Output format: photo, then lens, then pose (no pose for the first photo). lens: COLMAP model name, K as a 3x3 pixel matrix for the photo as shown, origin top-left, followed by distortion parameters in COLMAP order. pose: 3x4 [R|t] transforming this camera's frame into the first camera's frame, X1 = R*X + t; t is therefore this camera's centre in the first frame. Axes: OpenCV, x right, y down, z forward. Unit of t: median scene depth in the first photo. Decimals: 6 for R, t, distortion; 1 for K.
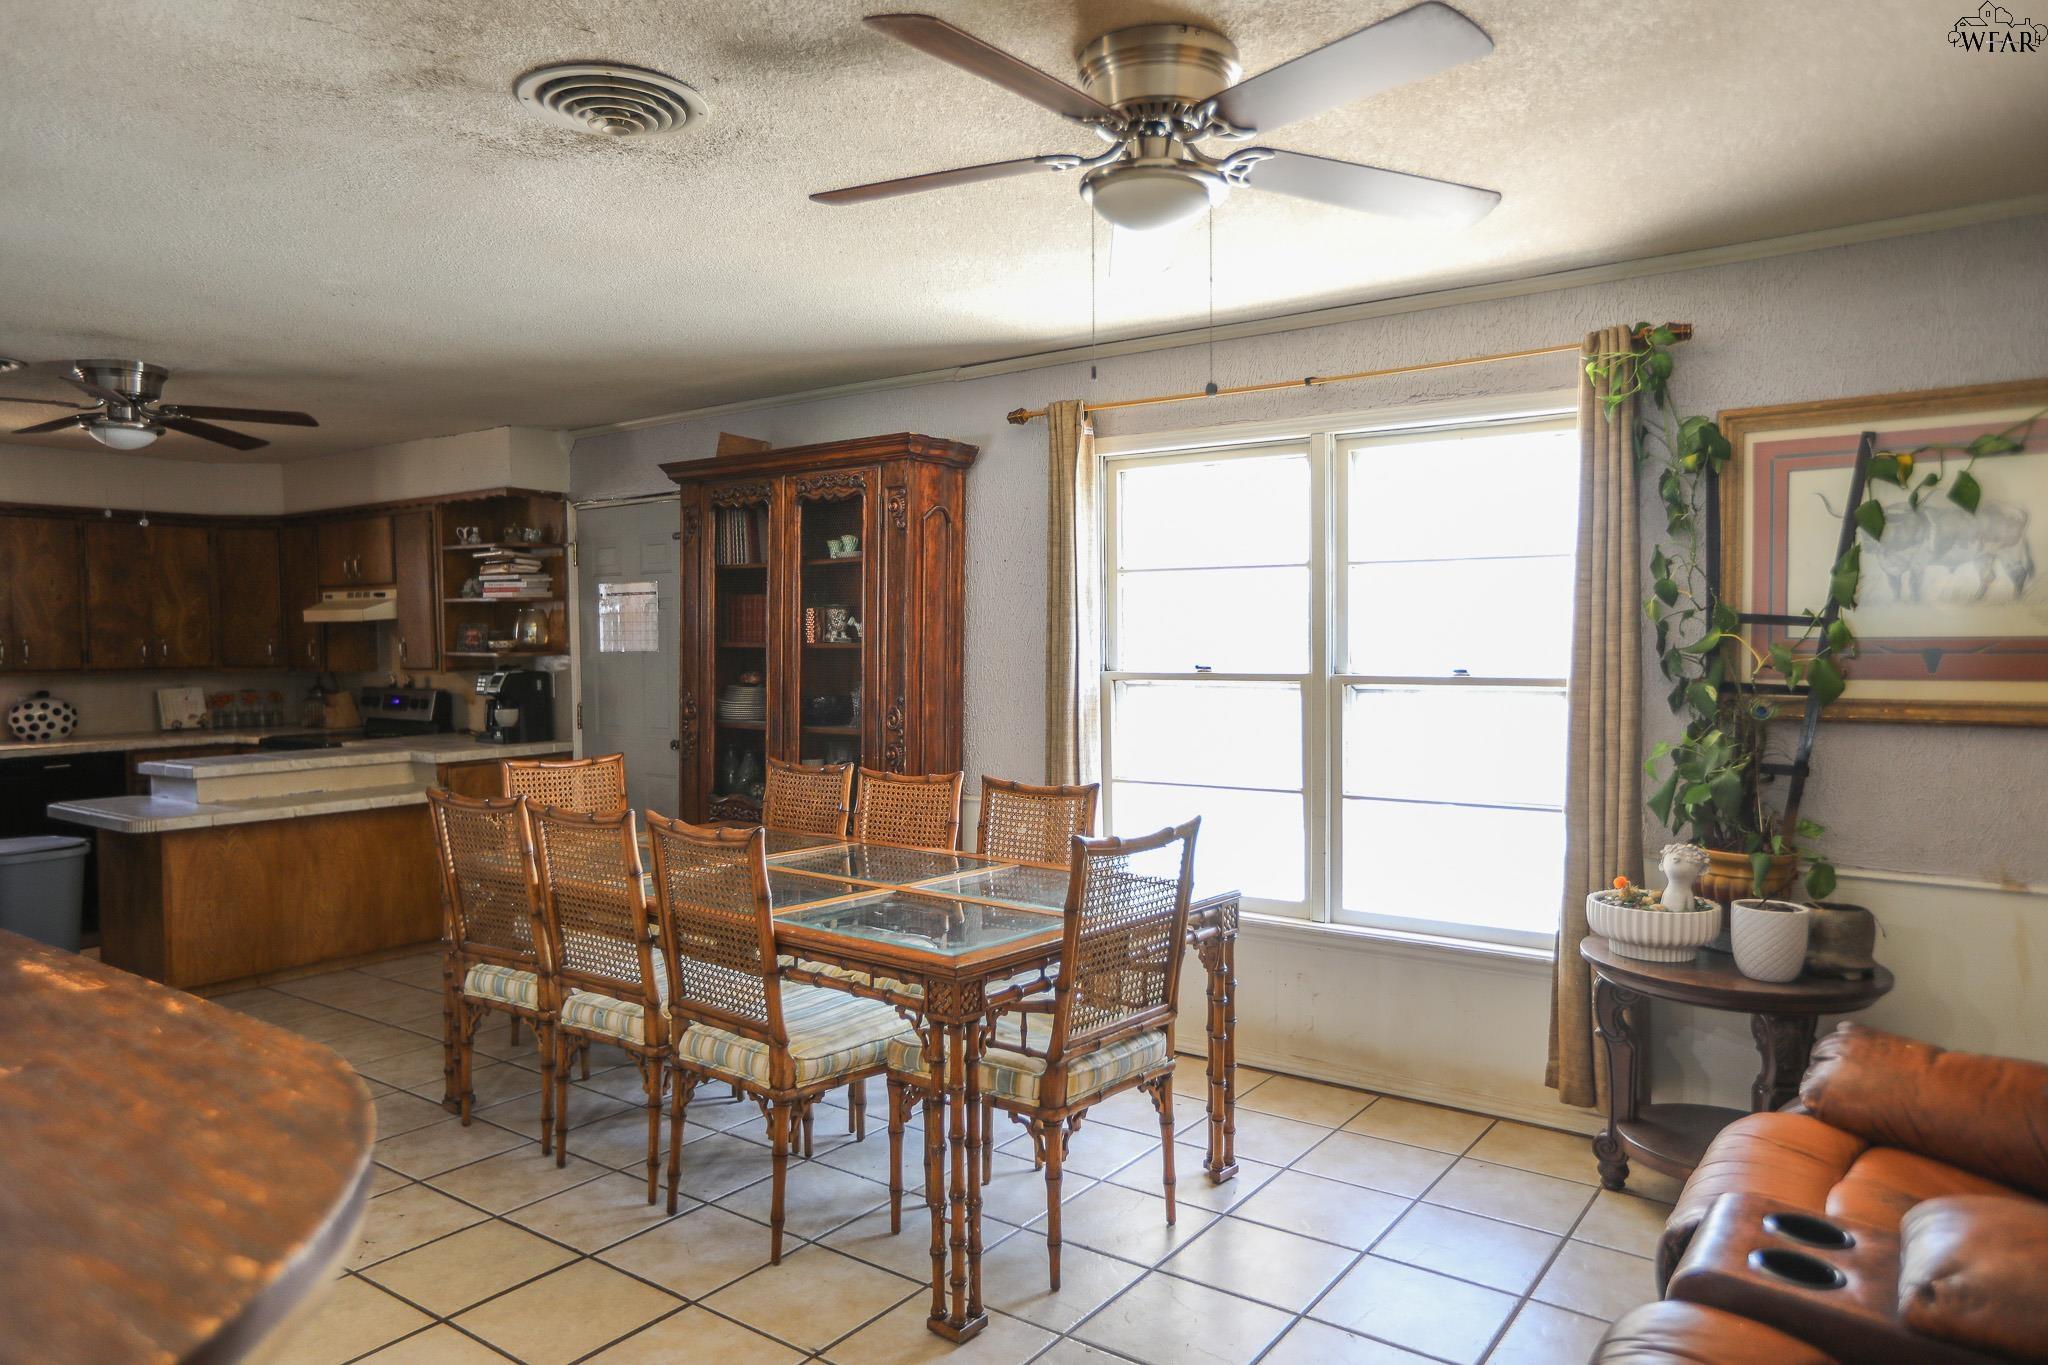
lens RADIAL K [[1325.0, 0, 1010.9], [0, 1325.0, 684.5], [0, 0, 1]] dist [-0.039416, 0.054244]
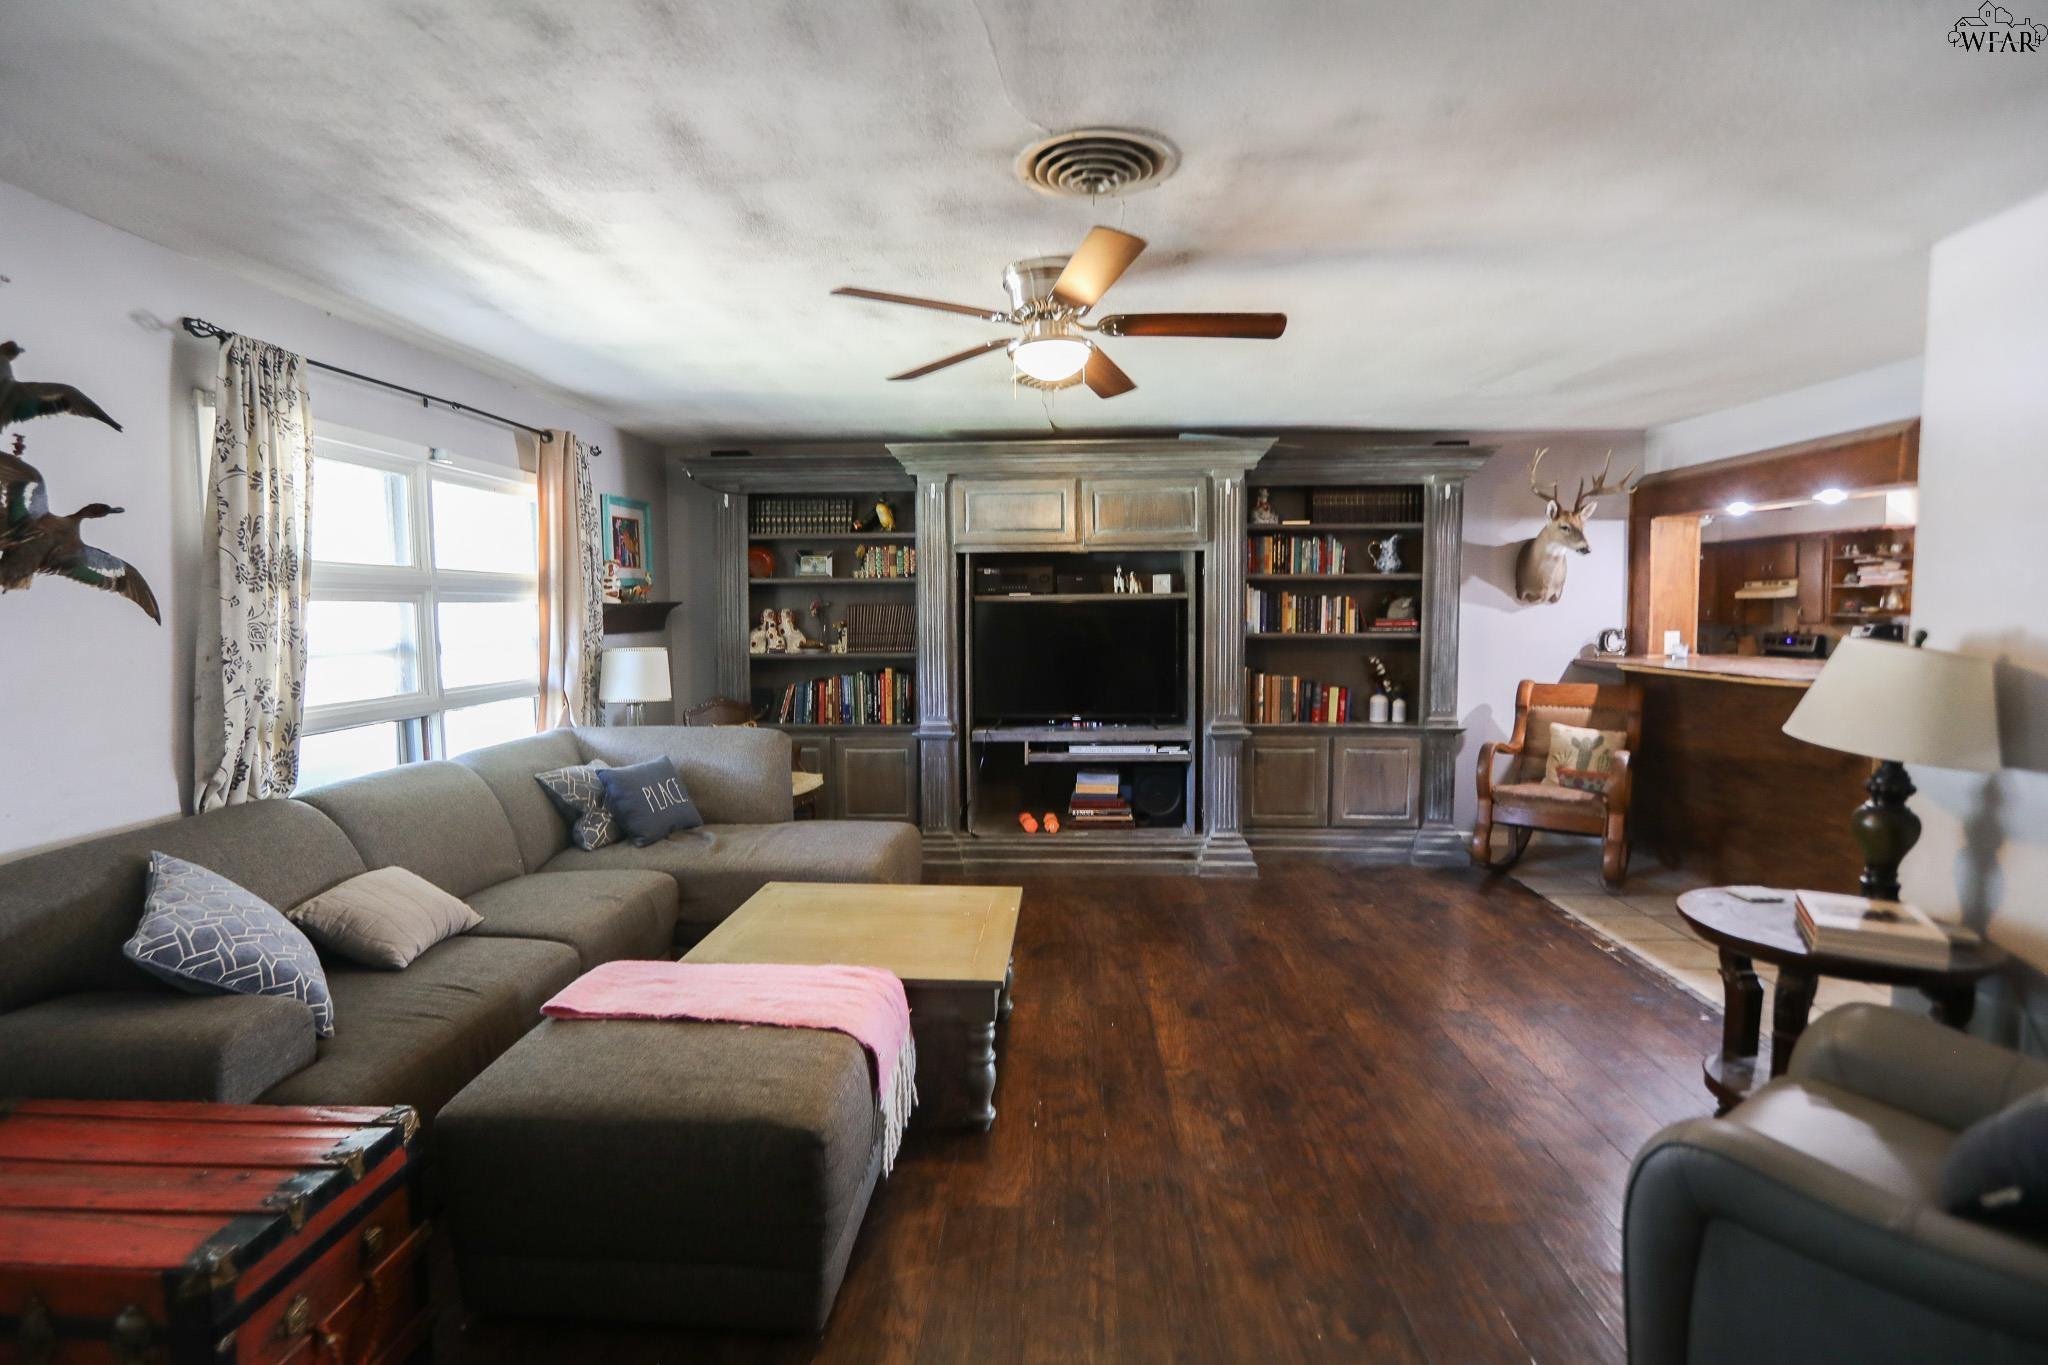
lens RADIAL K [[1024.7, 0, 1007.1], [0, 1024.7, 685.9], [0, 0, 1]] dist [-0.029768, 0.015712]
pose [[0.548301, 0.059750, -0.834144, 0.176829], [-0.025237, 0.998172, 0.054911, 0.037337], [0.835900, -0.009056, 0.548807, -1.019640]]
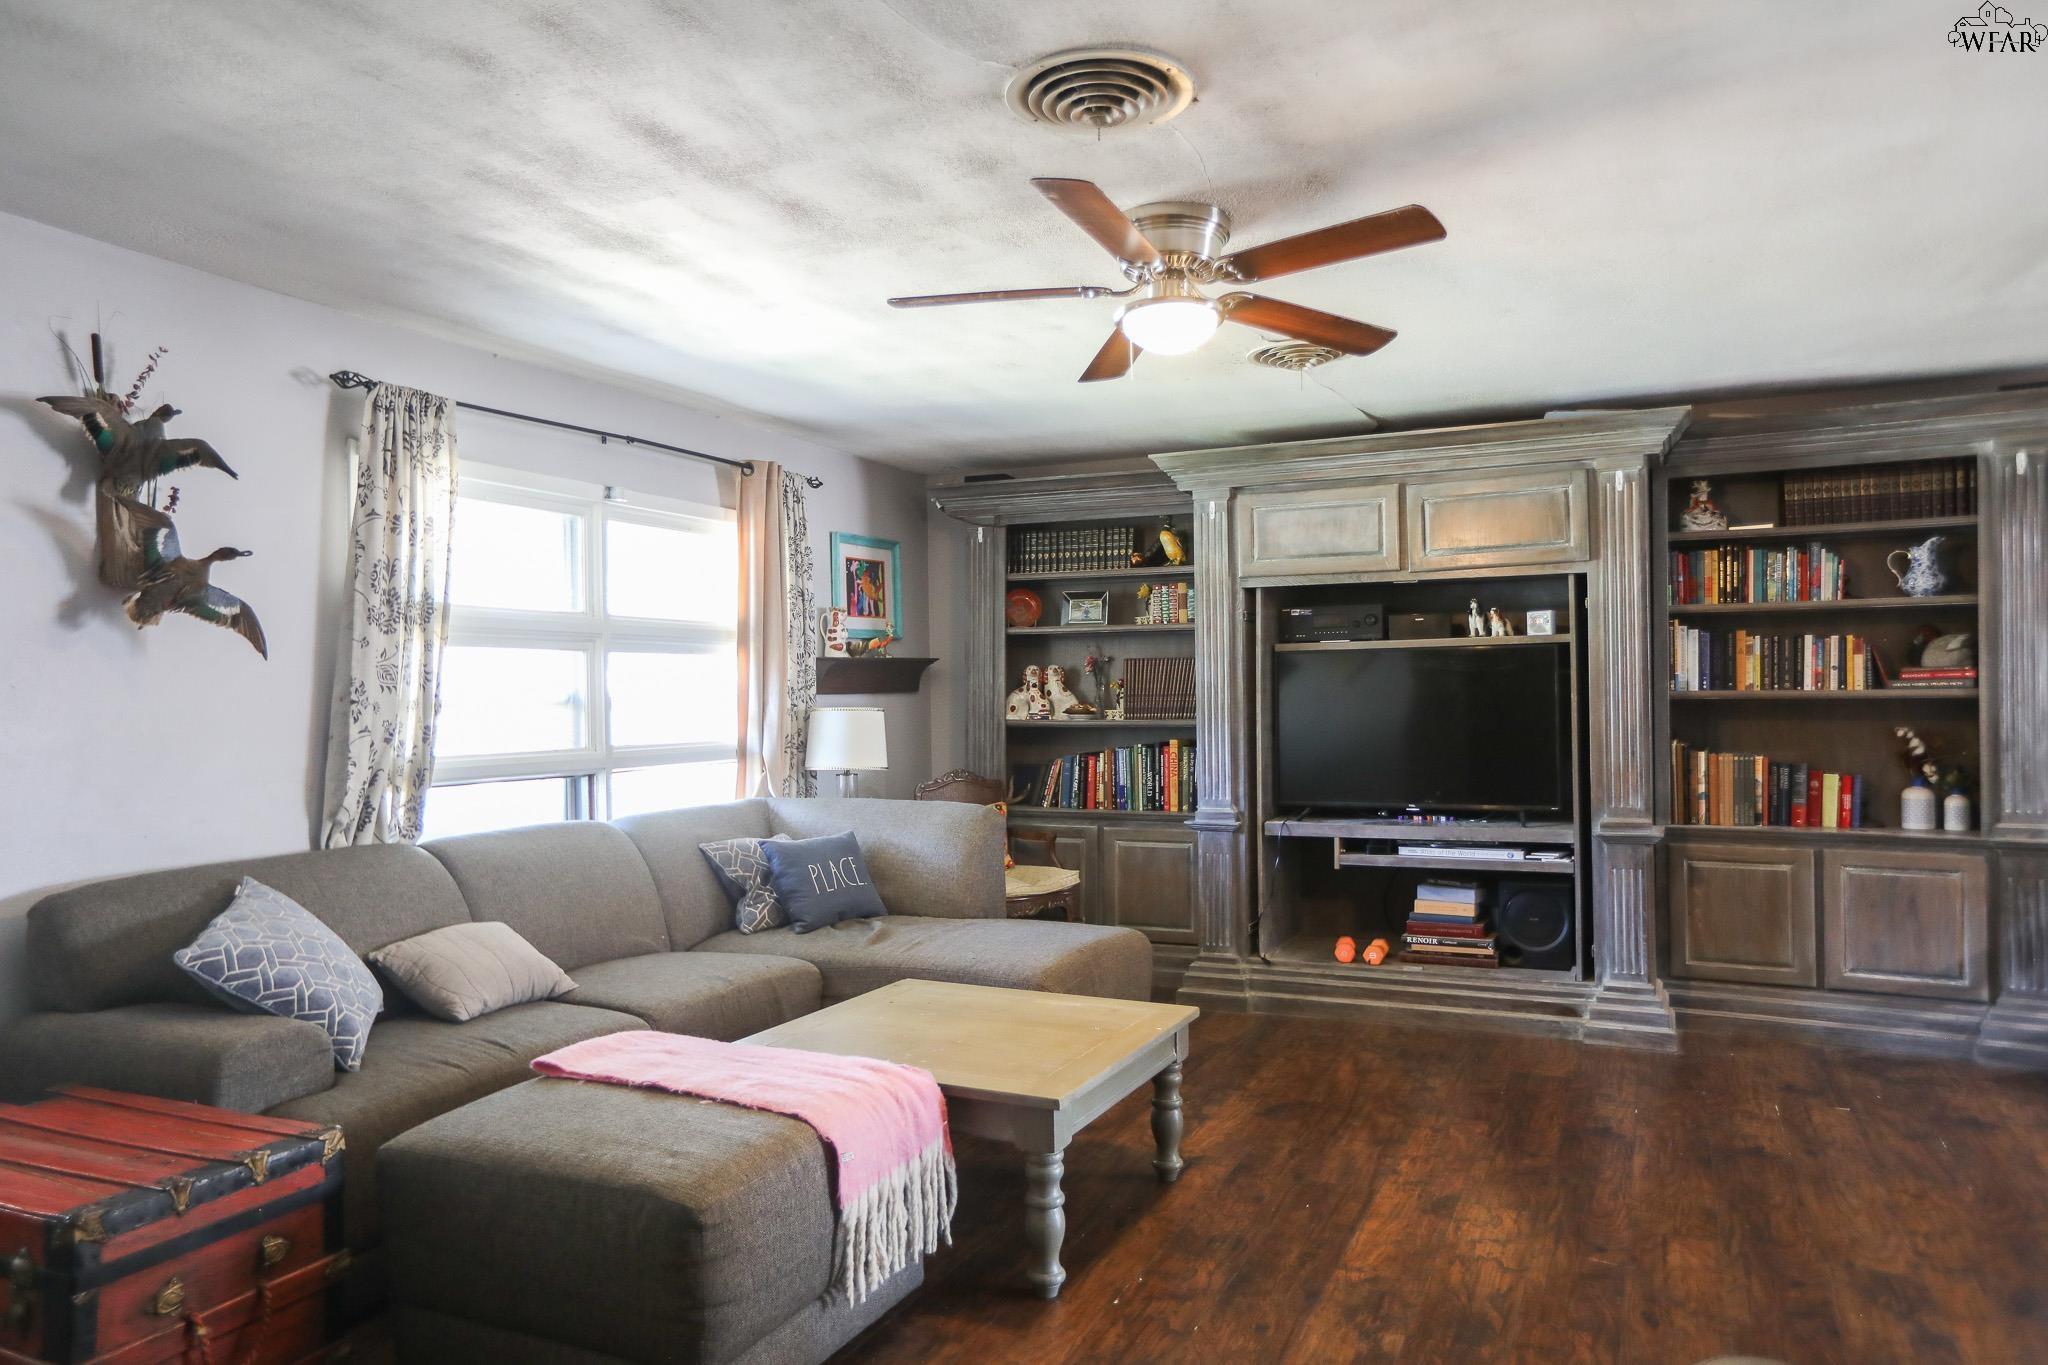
lens RADIAL K [[1370.9, 0, 1020.9], [0, 1370.9, 680.5], [0, 0, 1]] dist [-0.007325, 0.030304]
pose [[0.198367, -0.011156, -0.980064, 0.295423], [-0.025319, 0.999543, -0.016502, 0.056798], [0.979801, 0.028088, 0.197994, -0.861263]]
